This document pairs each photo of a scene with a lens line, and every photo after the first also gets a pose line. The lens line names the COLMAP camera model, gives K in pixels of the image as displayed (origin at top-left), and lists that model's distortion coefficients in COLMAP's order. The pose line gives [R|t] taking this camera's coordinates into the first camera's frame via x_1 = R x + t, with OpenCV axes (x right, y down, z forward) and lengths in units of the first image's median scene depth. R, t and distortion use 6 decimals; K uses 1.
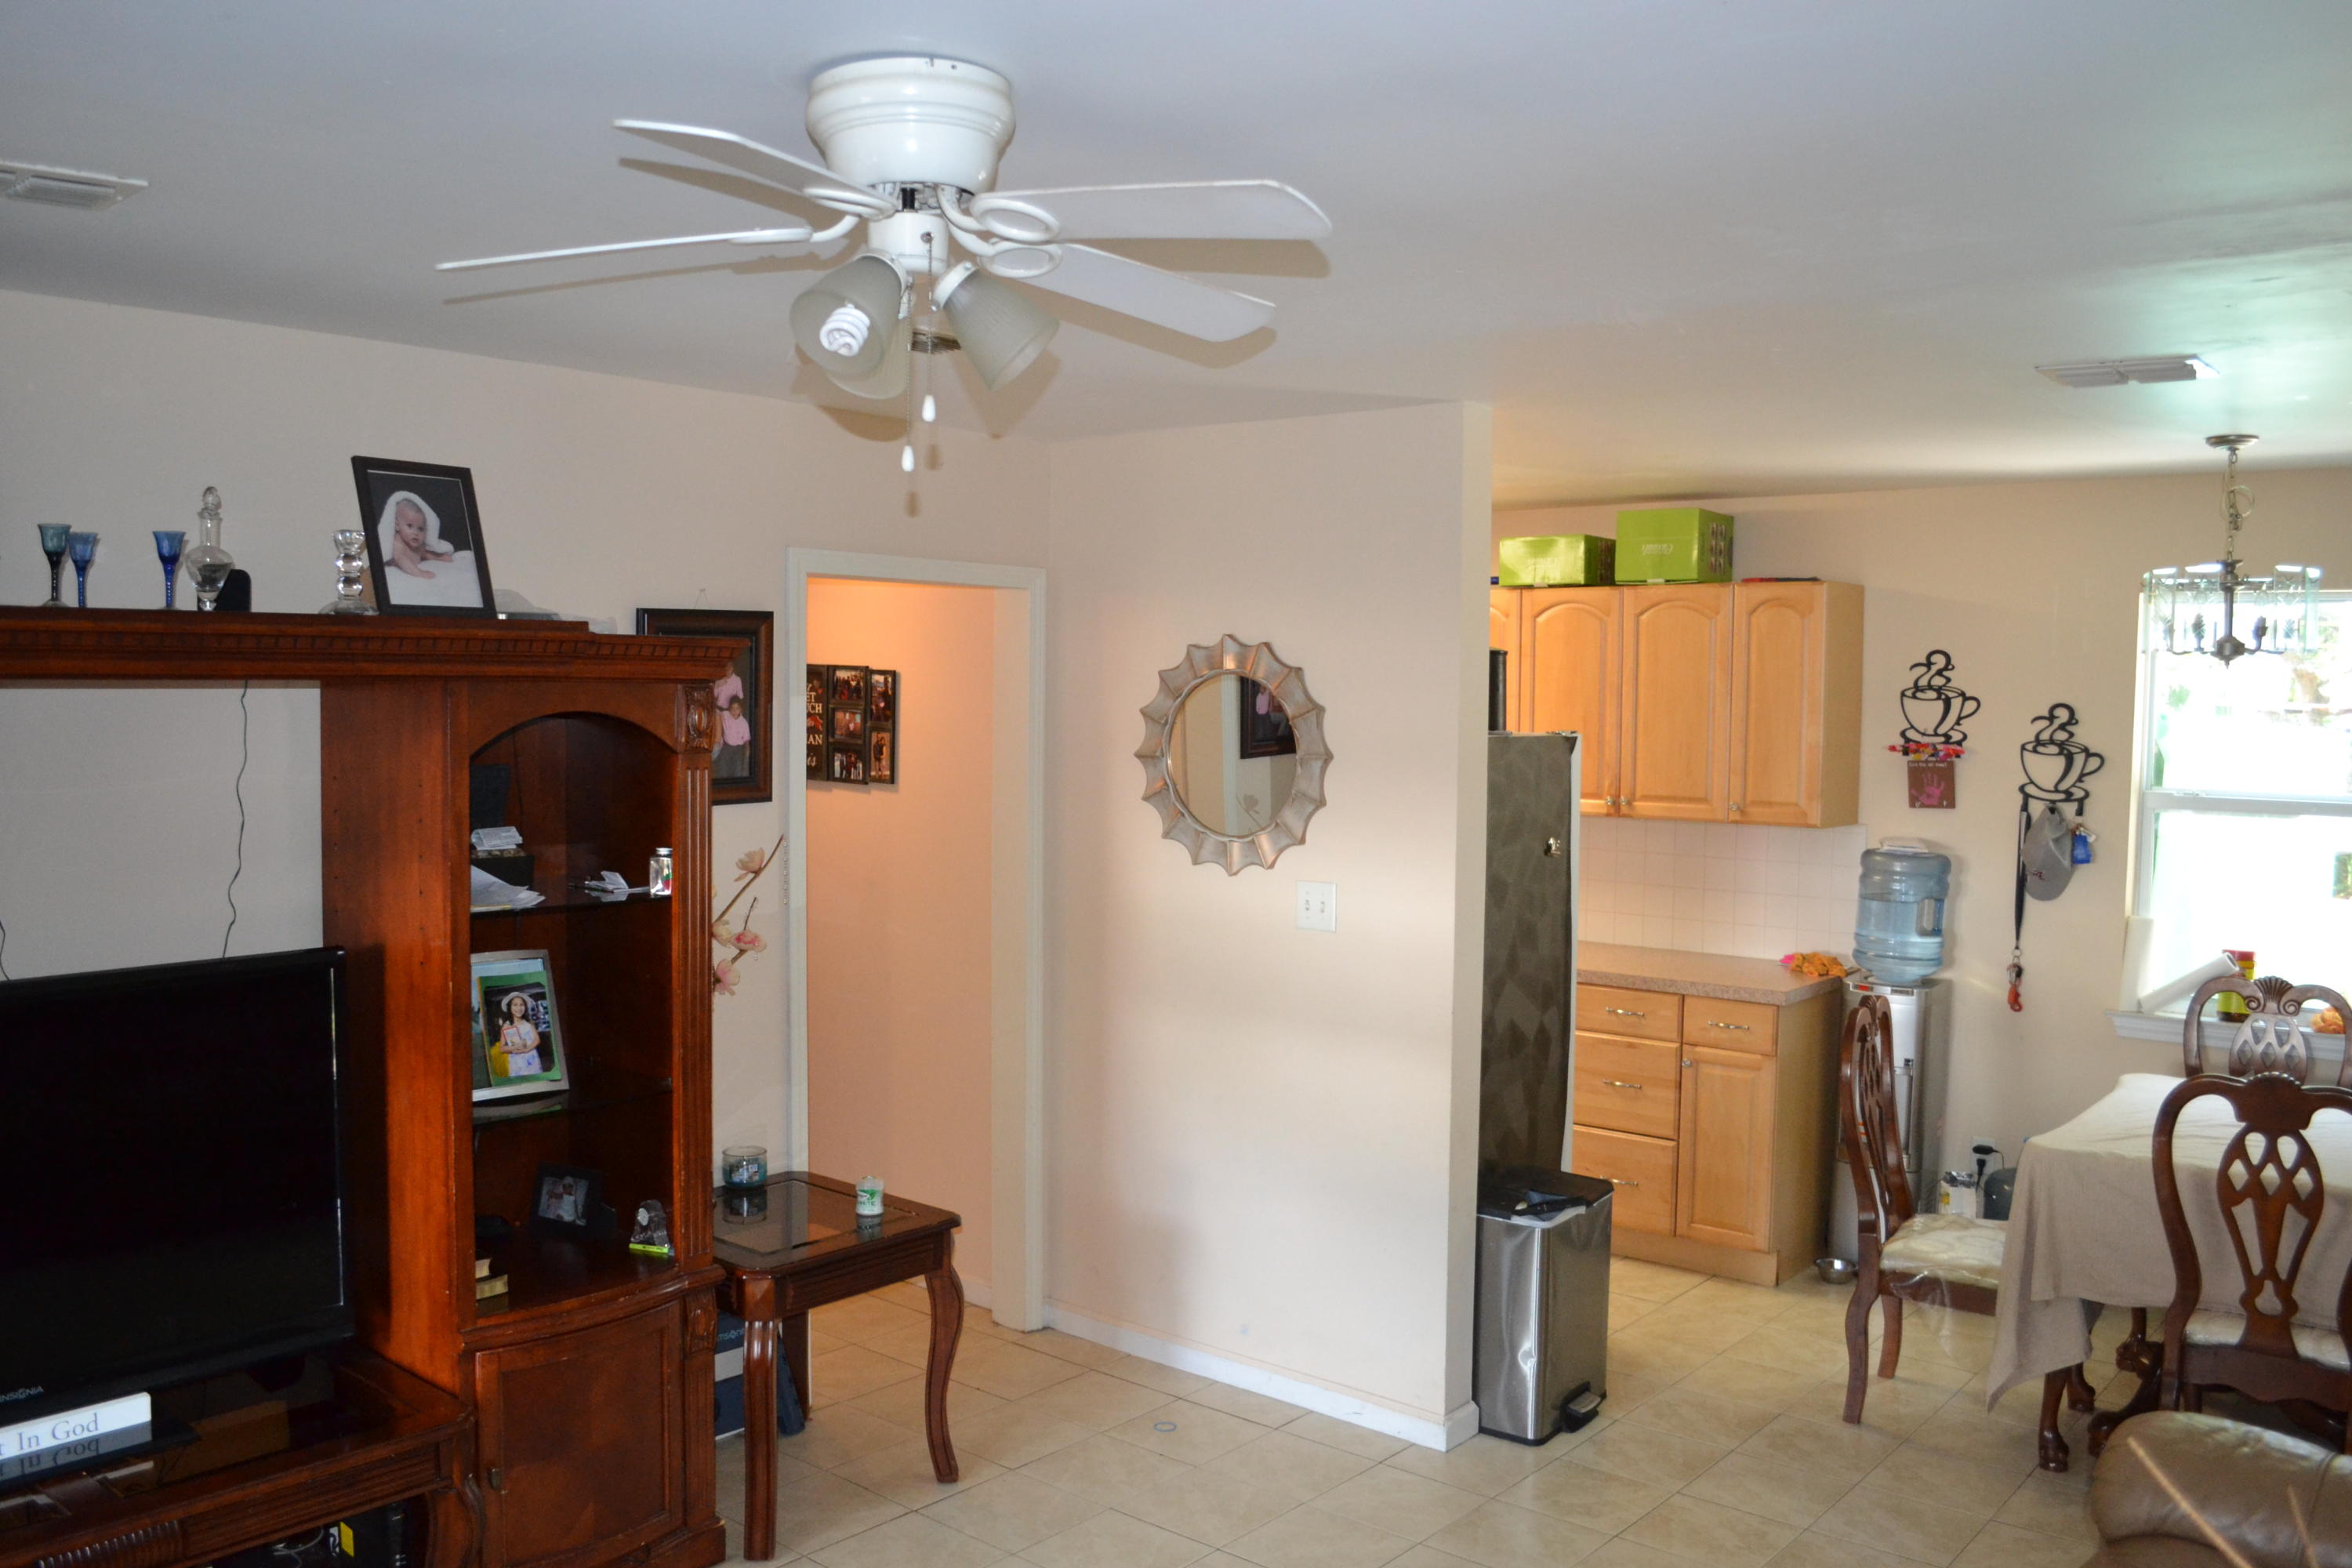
lens RADIAL K [[1875.5, 0, 1162.7], [0, 1875.5, 783.6], [0, 0, 1]] dist [-0.085012, 0.008893]
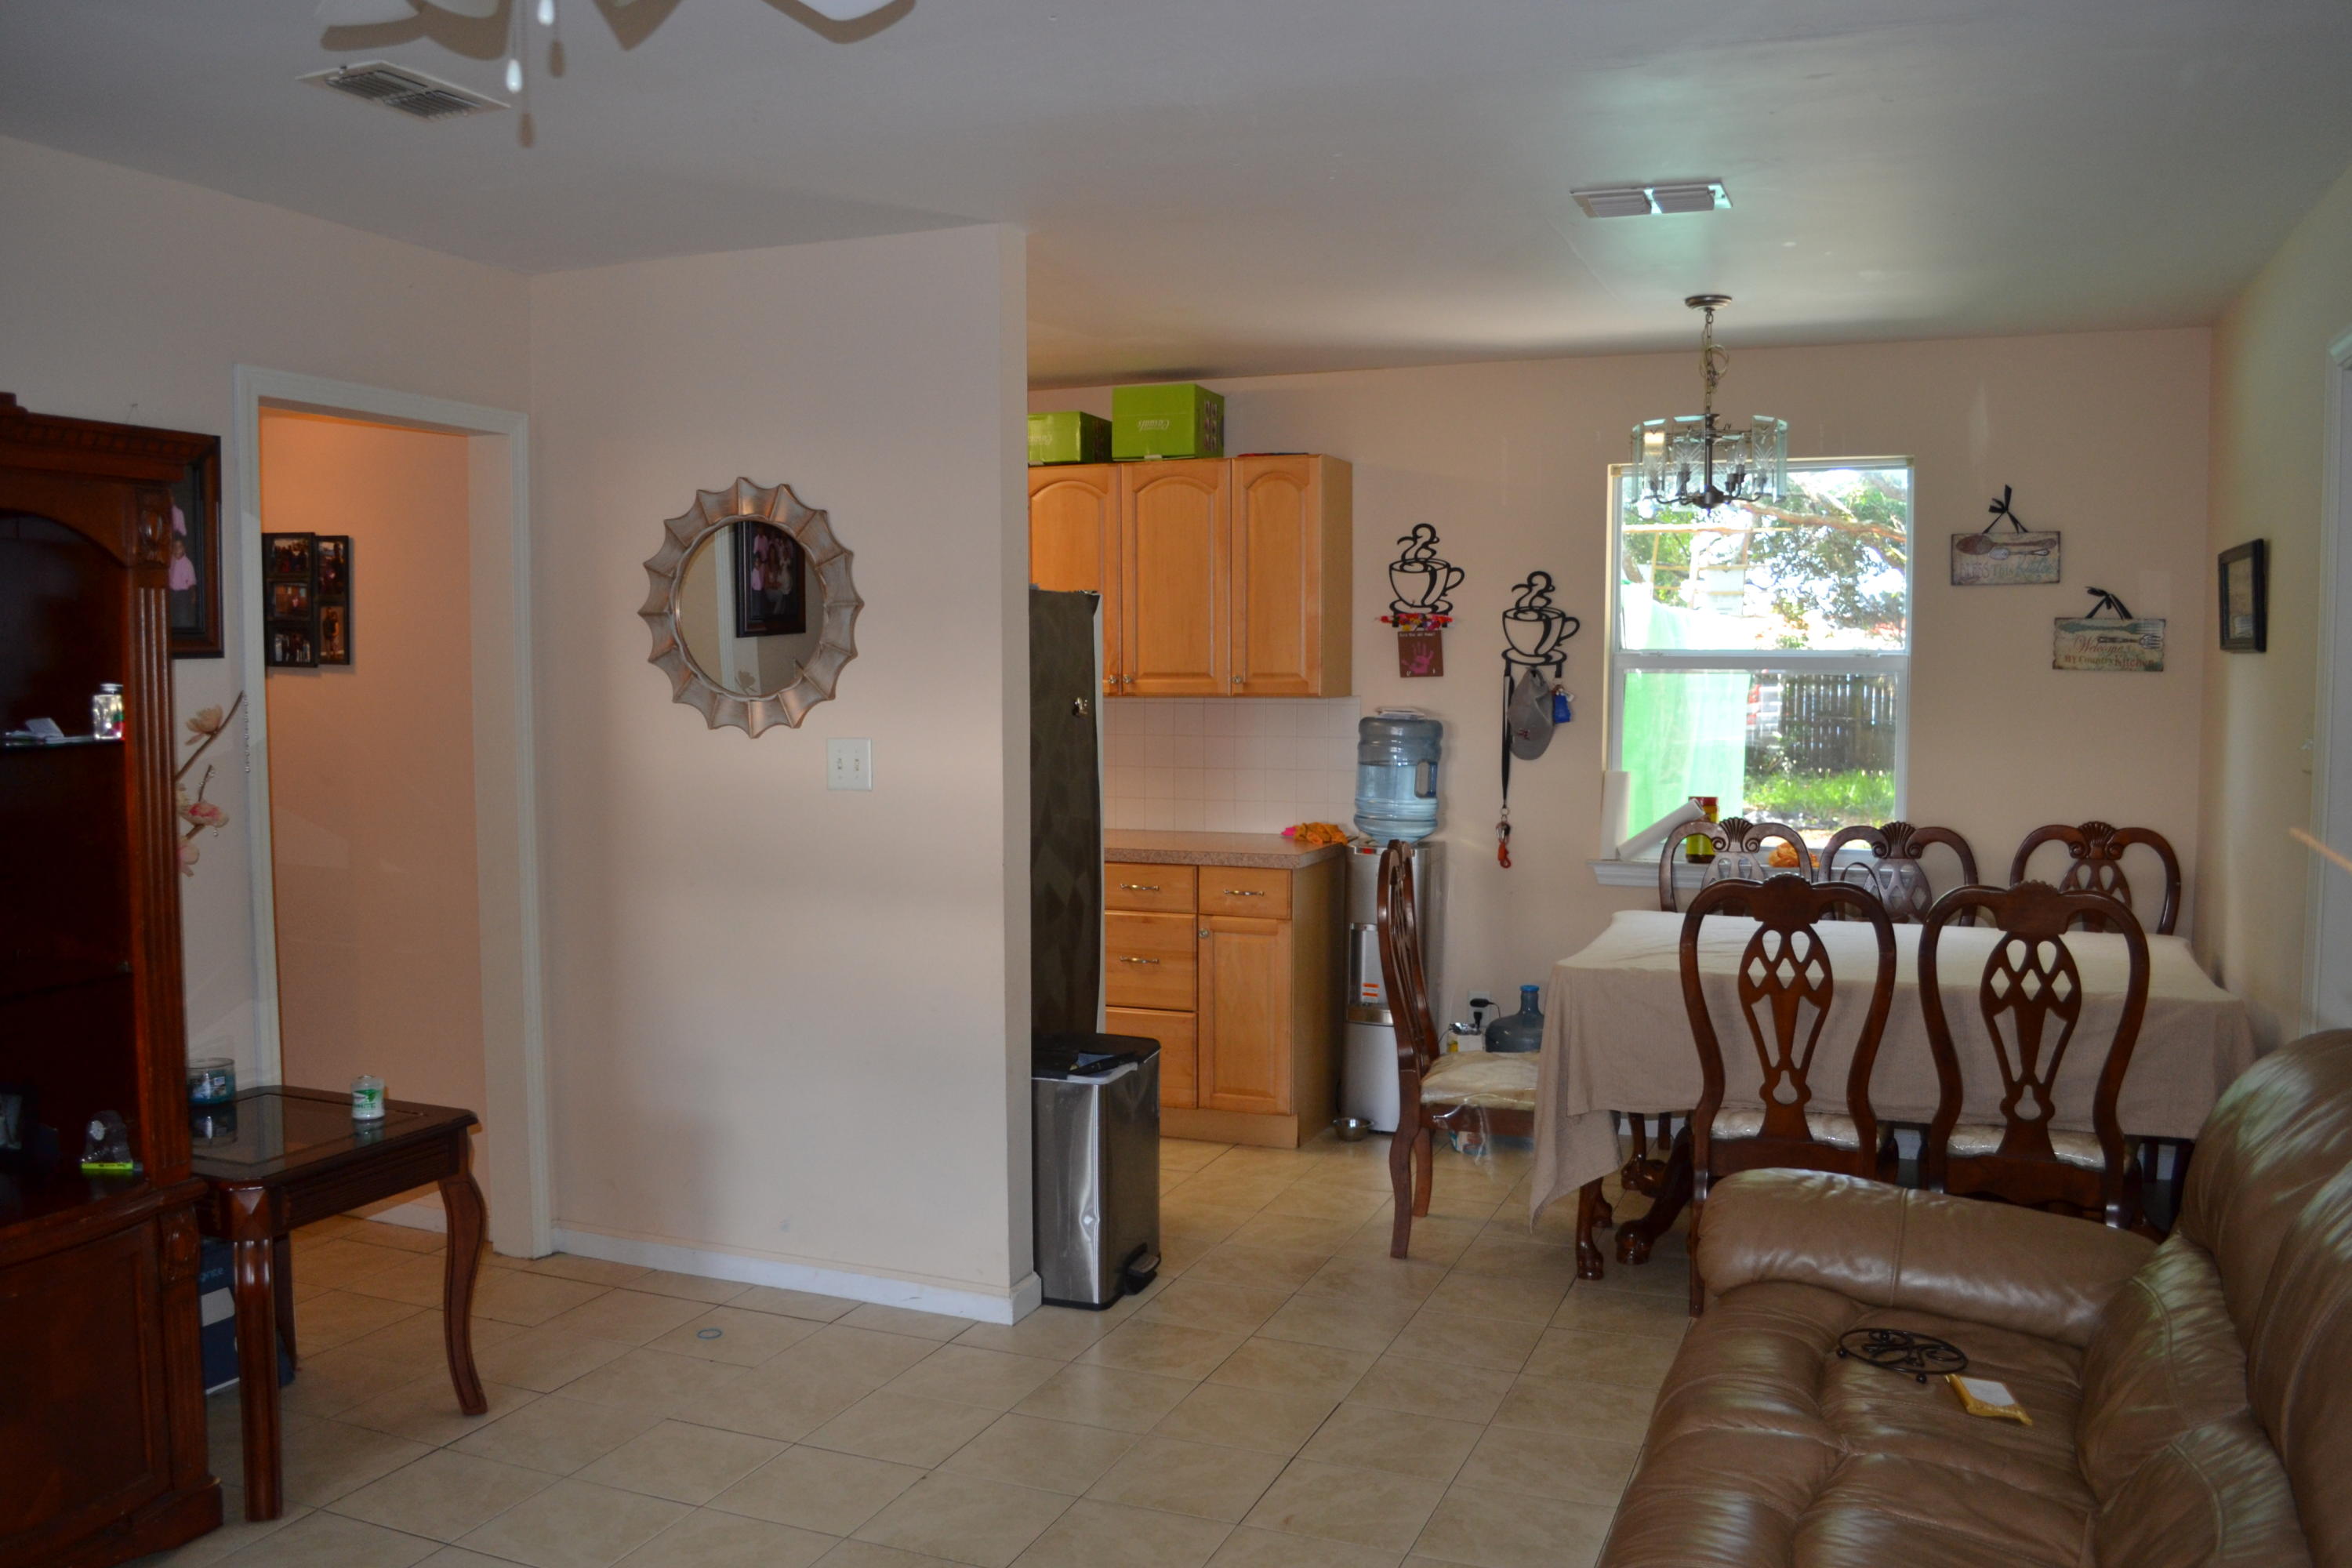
lens RADIAL K [[1875.5, 0, 1162.7], [0, 1875.5, 783.6], [0, 0, 1]] dist [-0.085012, 0.008893]
pose [[0.951649, -0.033067, 0.305403, -0.055140], [0.028071, 0.999391, 0.020736, 0.059895], [-0.305902, -0.011161, 0.951998, 0.059268]]
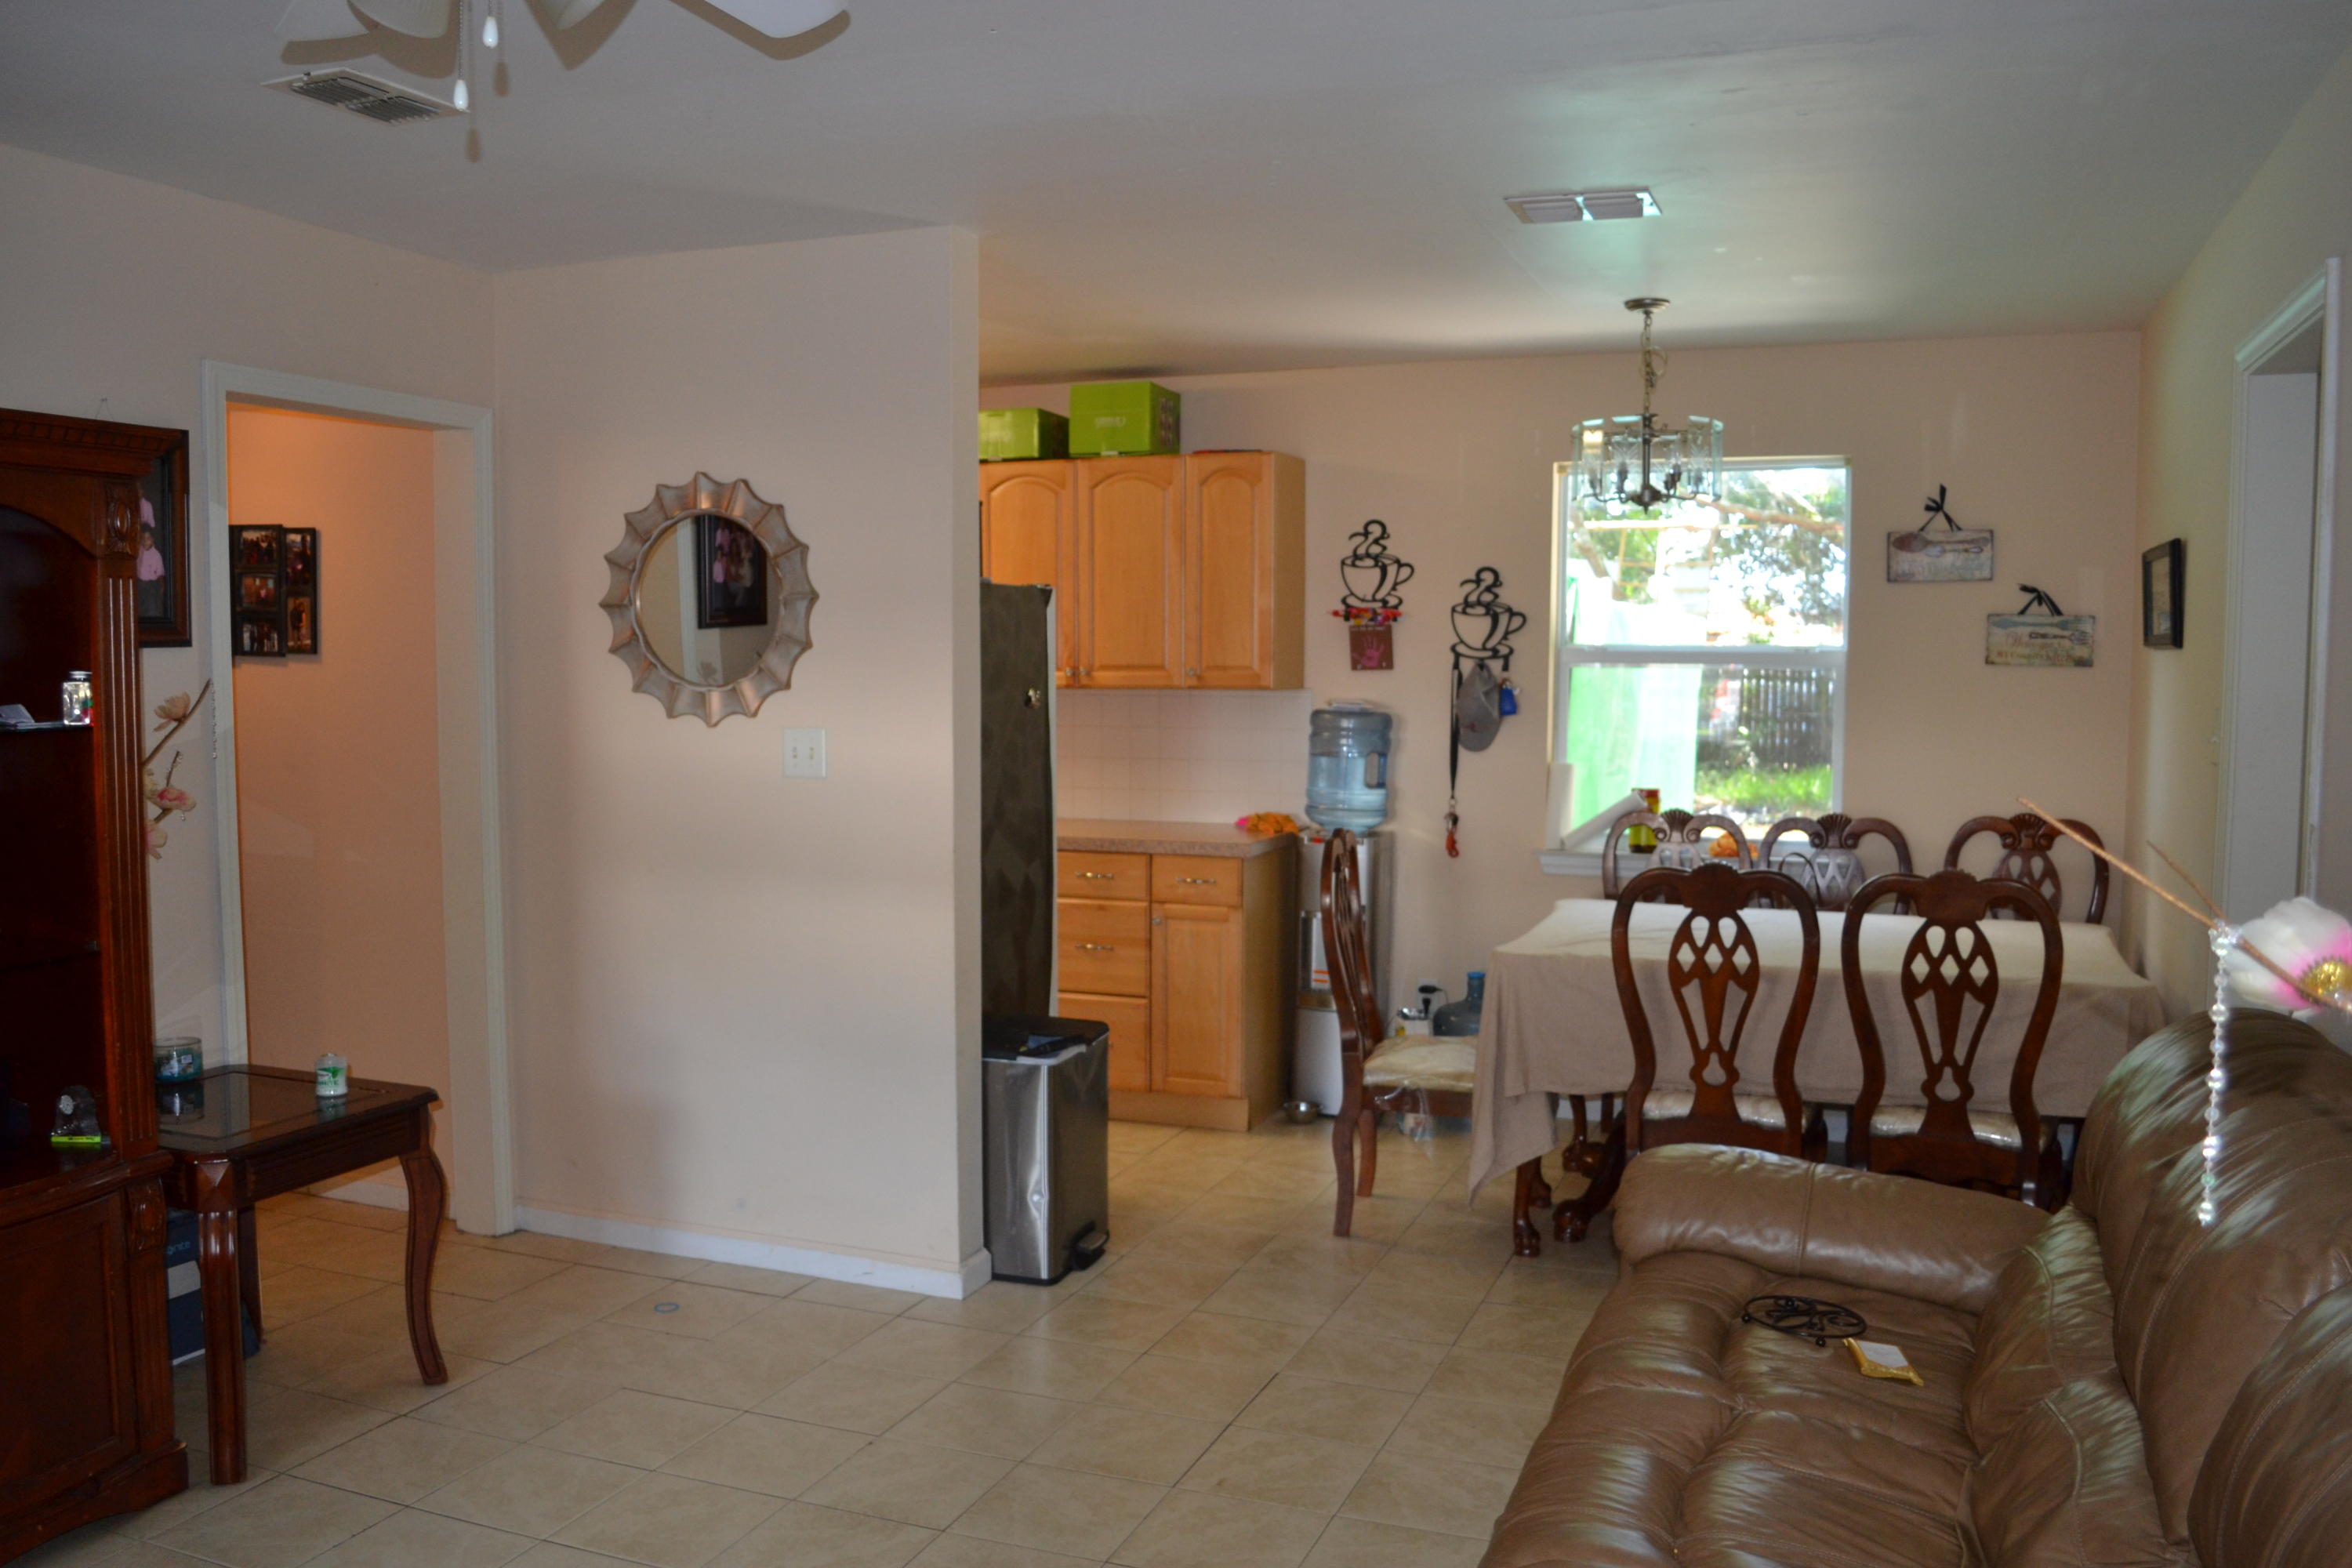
lens RADIAL K [[1869.2, 0, 1161.8], [0, 1869.2, 785.3], [0, 0, 1]] dist [-0.088647, 0.015133]
pose [[0.947609, -0.031734, 0.317853, -0.048696], [0.024951, 0.999366, 0.025391, 0.062221], [-0.318458, -0.016130, 0.947800, 0.034636]]
